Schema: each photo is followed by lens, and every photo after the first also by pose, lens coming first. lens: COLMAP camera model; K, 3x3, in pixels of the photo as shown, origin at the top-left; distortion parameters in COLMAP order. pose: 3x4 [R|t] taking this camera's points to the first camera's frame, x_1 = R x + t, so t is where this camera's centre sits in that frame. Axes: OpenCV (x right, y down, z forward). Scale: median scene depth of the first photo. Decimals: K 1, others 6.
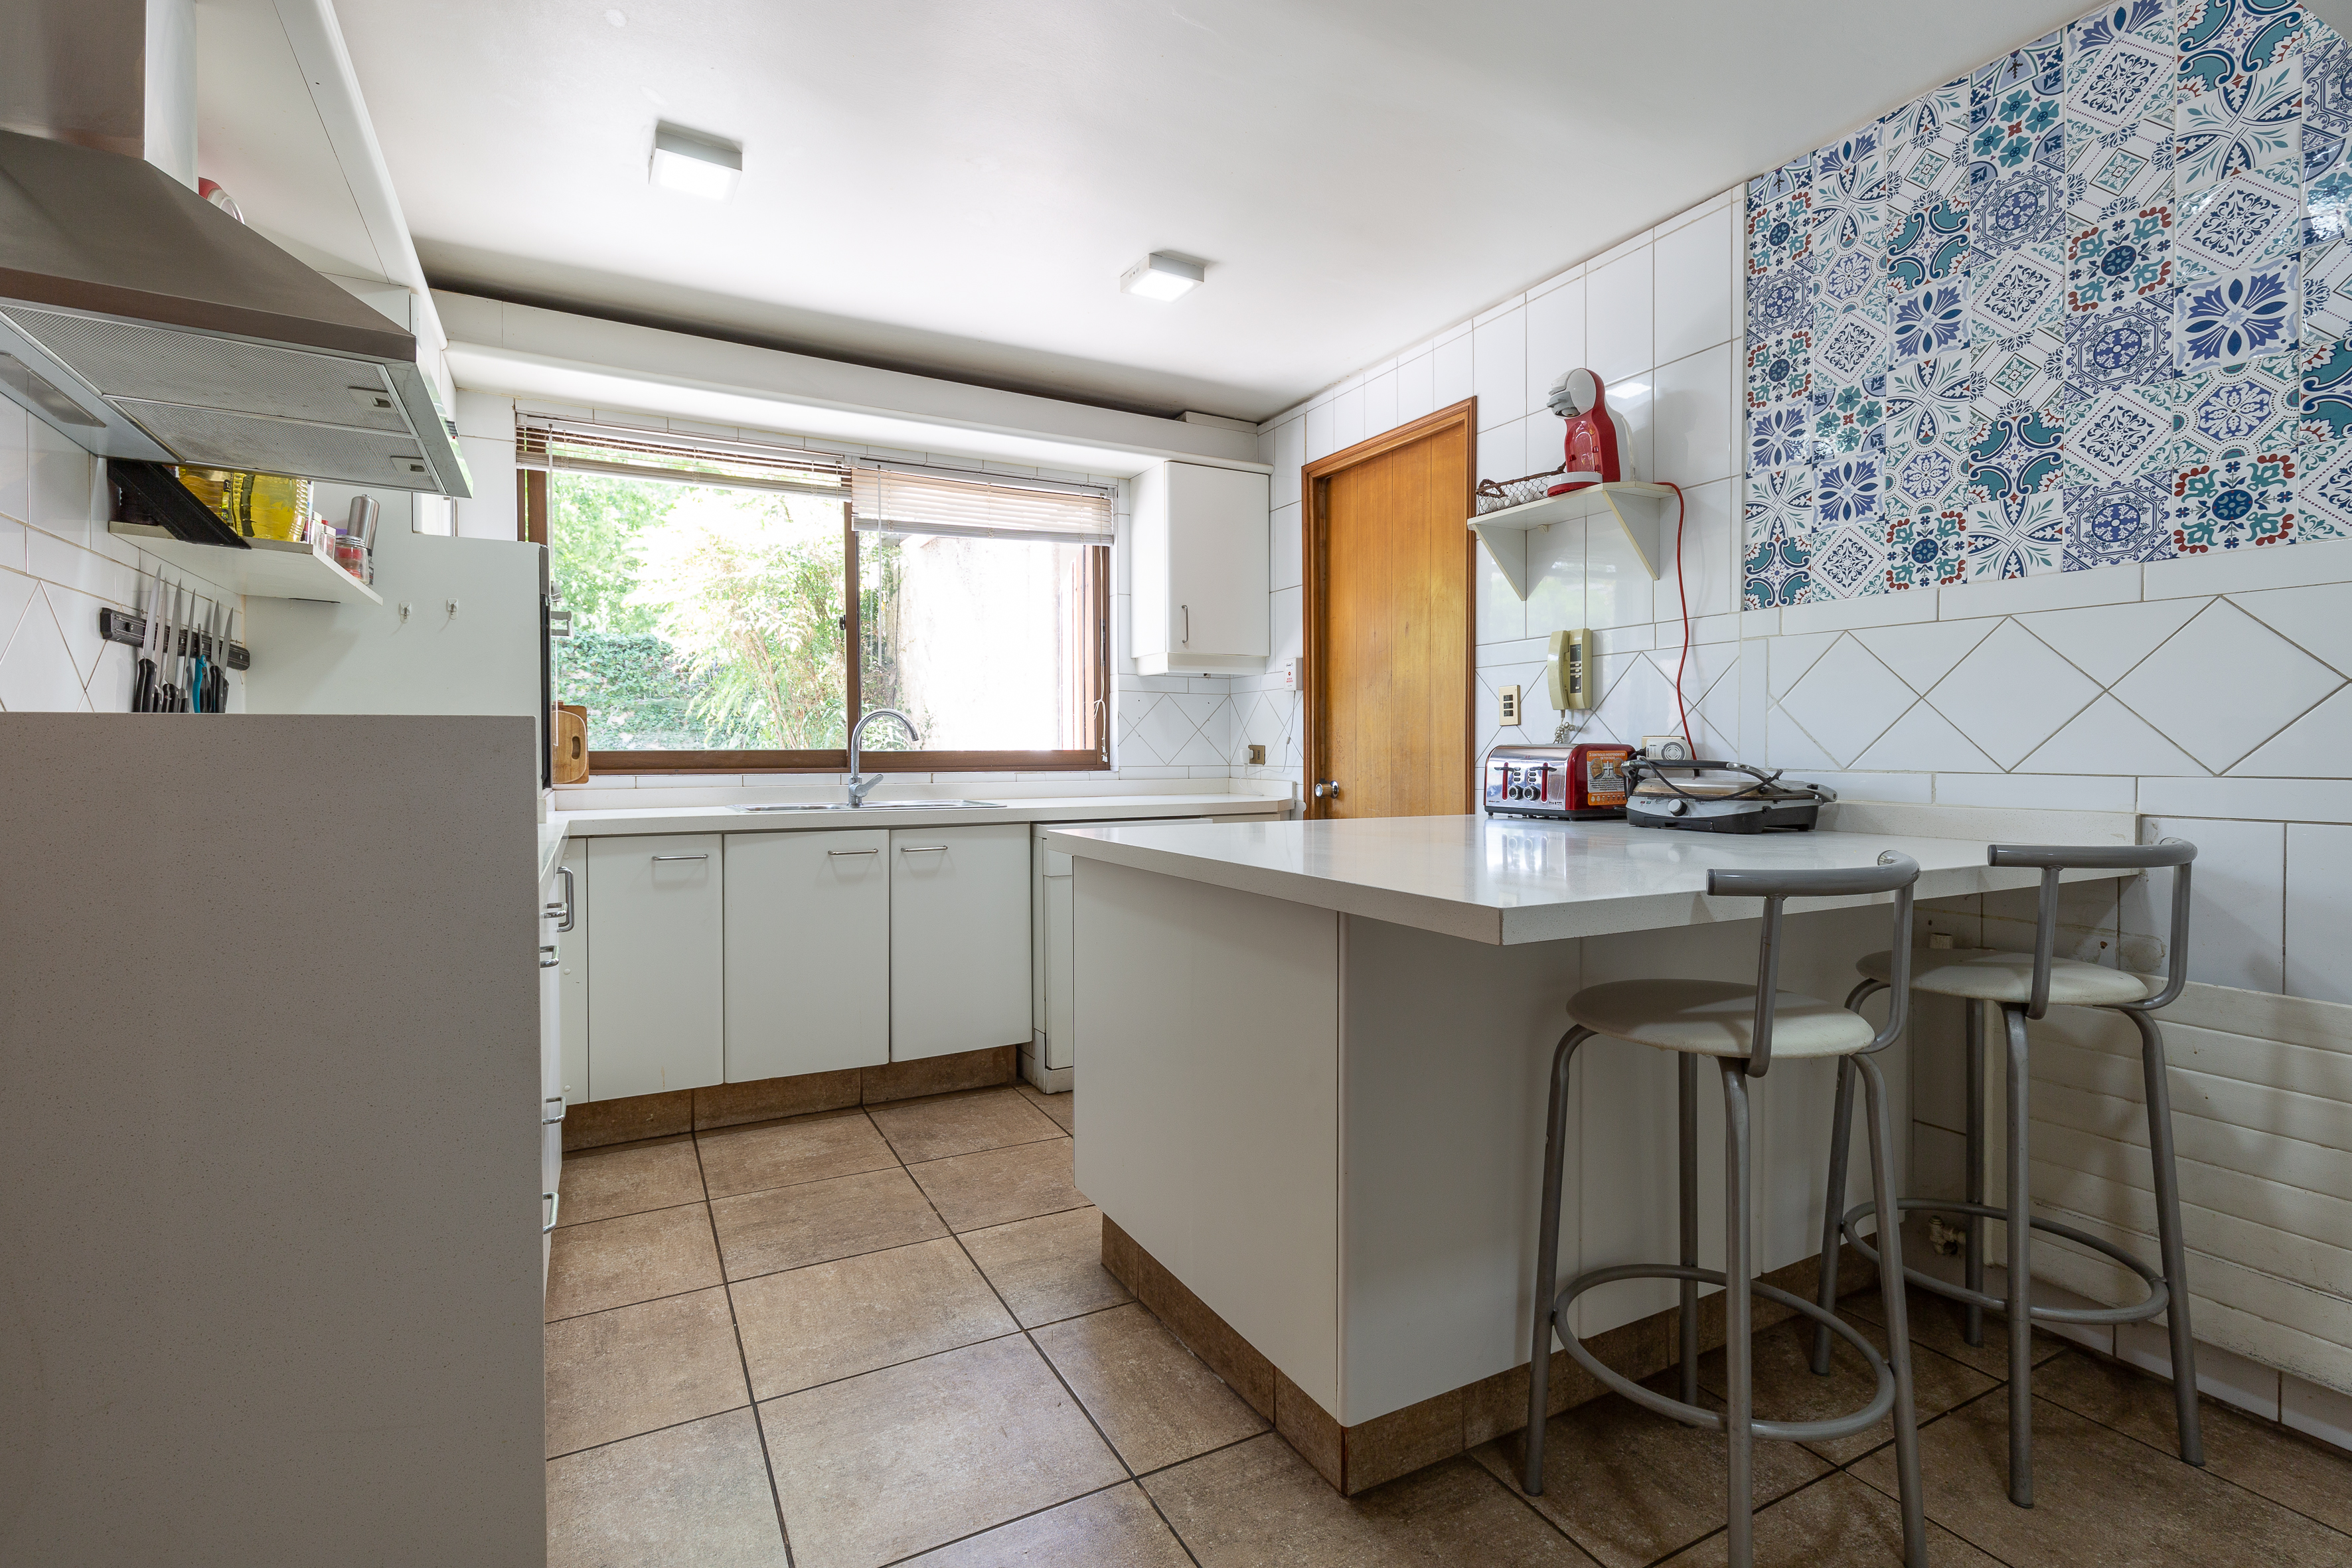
lens RADIAL K [[1074.1, 0, 1159.1], [0, 1074.1, 772.6], [0, 0, 1]] dist [0.002787, -0.001007]
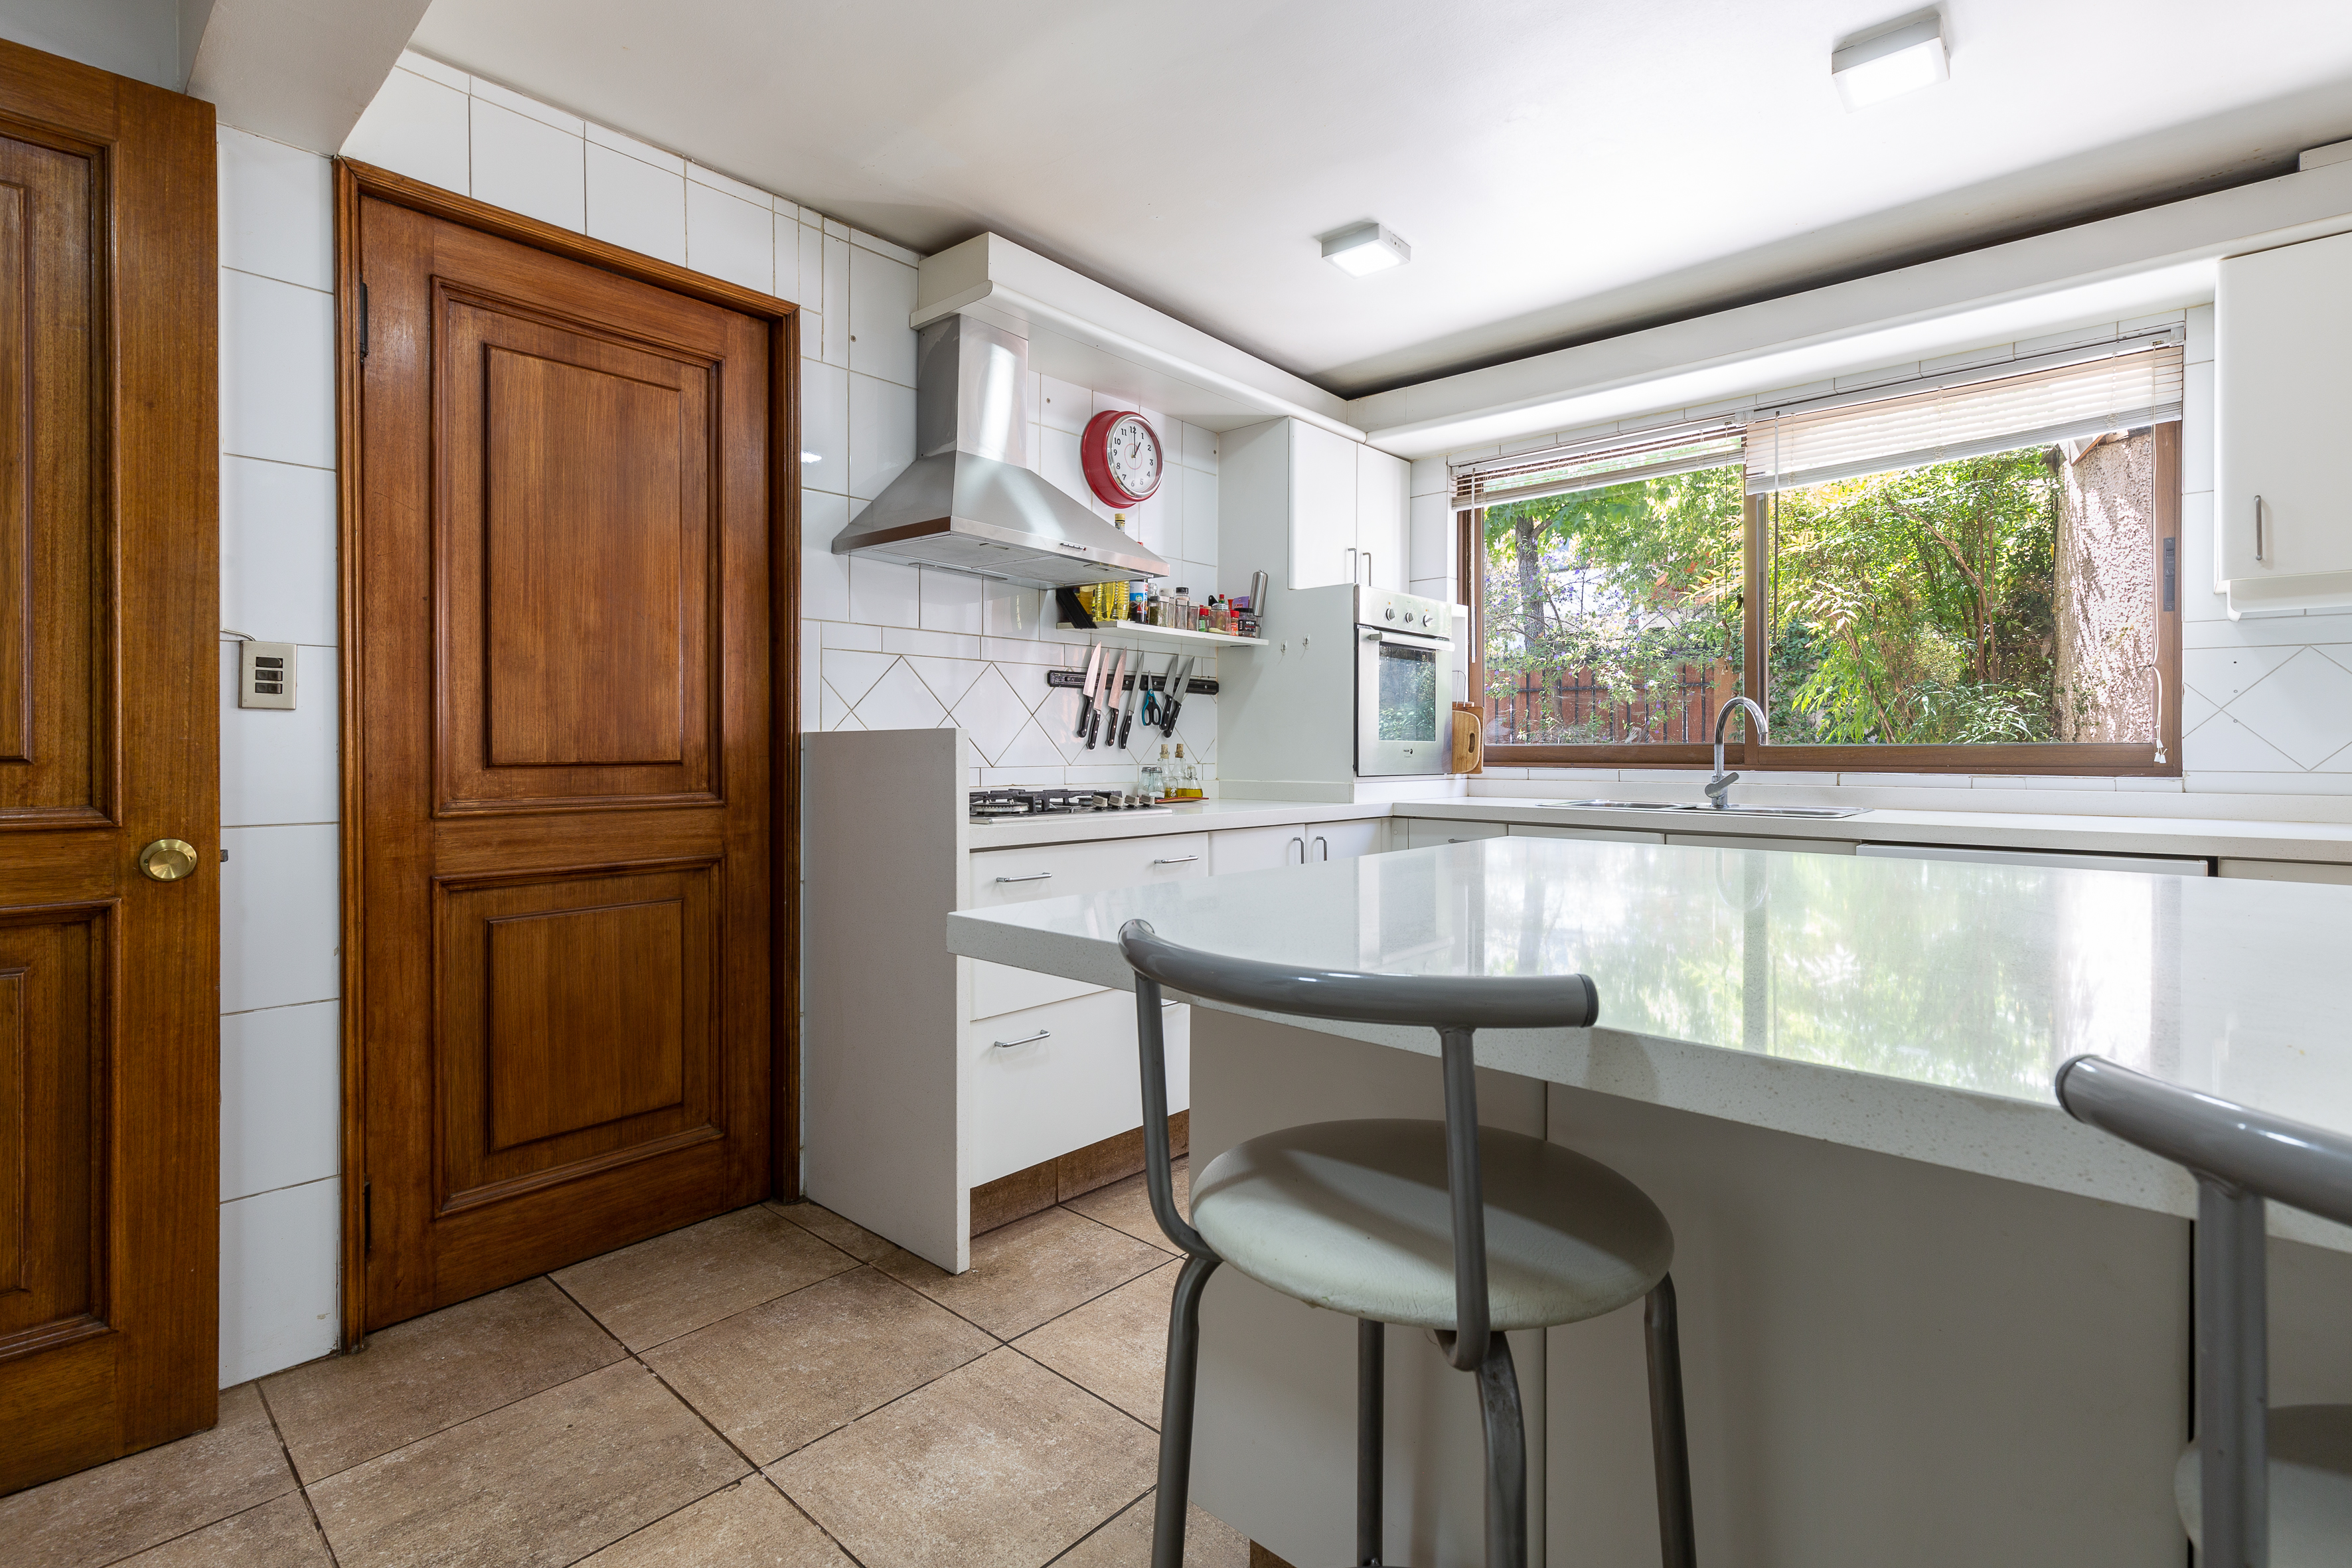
lens RADIAL K [[1074.1, 0, 1162.7], [0, 1074.1, 762.4], [0, 0, 1]] dist [0.002787, -0.001007]
pose [[0.335663, 0.016401, -0.941839, 0.433200], [-0.017465, 0.999785, 0.011186, -0.008999], [0.941820, 0.012695, 0.335877, 0.286821]]
